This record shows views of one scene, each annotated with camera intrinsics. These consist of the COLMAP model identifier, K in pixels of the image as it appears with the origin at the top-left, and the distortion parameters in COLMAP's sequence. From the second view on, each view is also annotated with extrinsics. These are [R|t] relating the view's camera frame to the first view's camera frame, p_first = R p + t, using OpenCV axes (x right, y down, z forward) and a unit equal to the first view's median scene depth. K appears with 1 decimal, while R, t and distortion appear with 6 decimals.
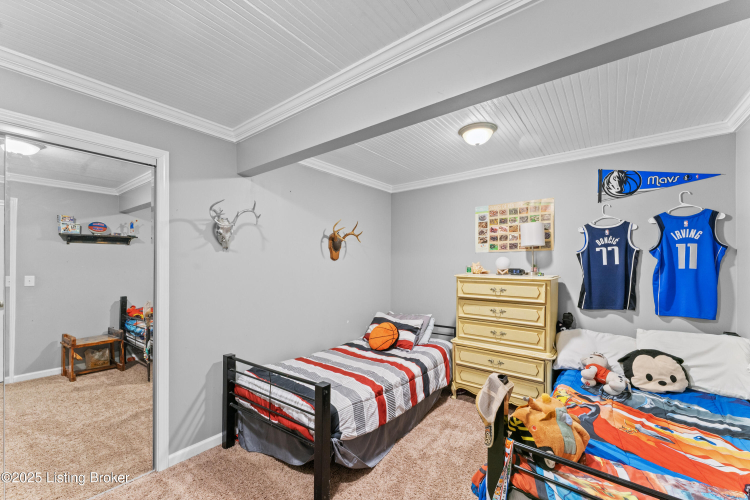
lens RADIAL K [[315.9, 0, 395.3], [0, 315.9, 263.9], [0, 0, 1]] dist [-0.002548, 0.000069]
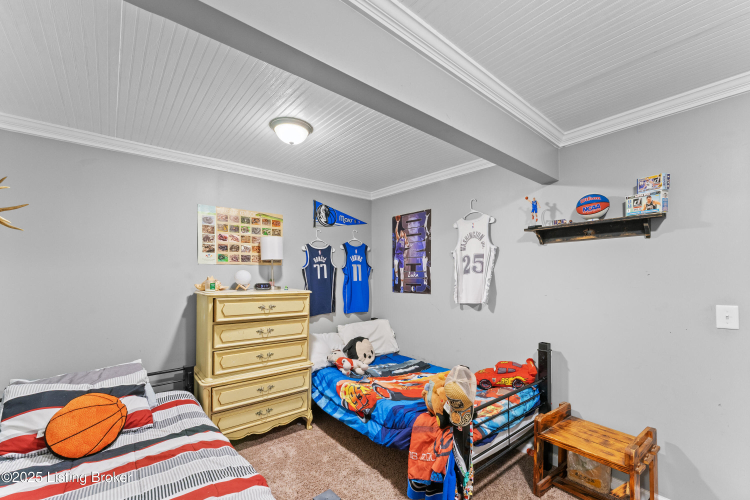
lens RADIAL K [[315.9, 0, 367.2], [0, 315.9, 276.4], [0, 0, 1]] dist [-0.002548, 0.000069]
pose [[0.227532, -0.003252, 0.973765, -0.494709], [-0.003586, 0.999985, 0.004178, -0.011180], [-0.973764, -0.004443, 0.227517, 0.525386]]
